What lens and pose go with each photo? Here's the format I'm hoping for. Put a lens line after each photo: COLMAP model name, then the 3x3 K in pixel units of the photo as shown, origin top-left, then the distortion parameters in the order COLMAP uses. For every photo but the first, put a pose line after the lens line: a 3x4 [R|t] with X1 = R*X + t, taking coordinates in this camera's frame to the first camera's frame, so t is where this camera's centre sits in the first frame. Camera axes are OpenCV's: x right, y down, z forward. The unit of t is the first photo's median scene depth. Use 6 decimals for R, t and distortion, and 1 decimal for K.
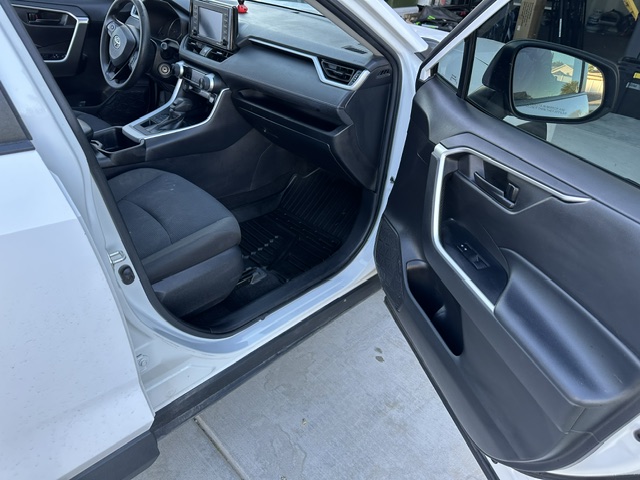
lens RADIAL K [[473.5, 0, 315.6], [0, 473.5, 231.7], [0, 0, 1]] dist [0.097954, -0.212197]
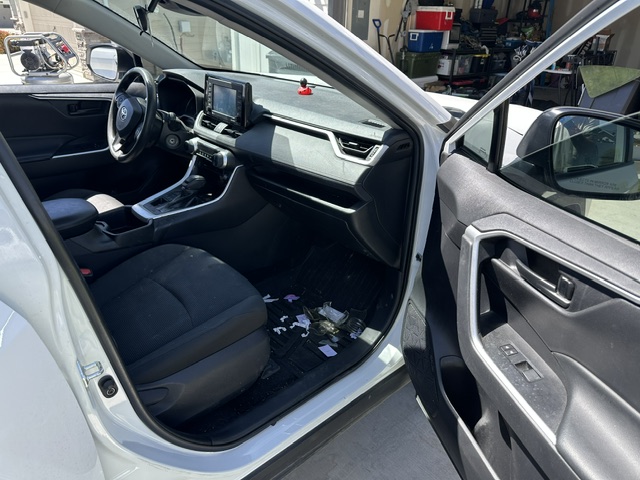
lens RADIAL K [[473.5, 0, 315.6], [0, 473.5, 231.7], [0, 0, 1]] dist [0.097954, -0.212197]
pose [[0.998415, -0.017233, -0.053574, 0.016595], [0.010027, 0.991202, -0.131977, -0.043979], [0.055377, 0.131230, 0.989804, 0.090397]]
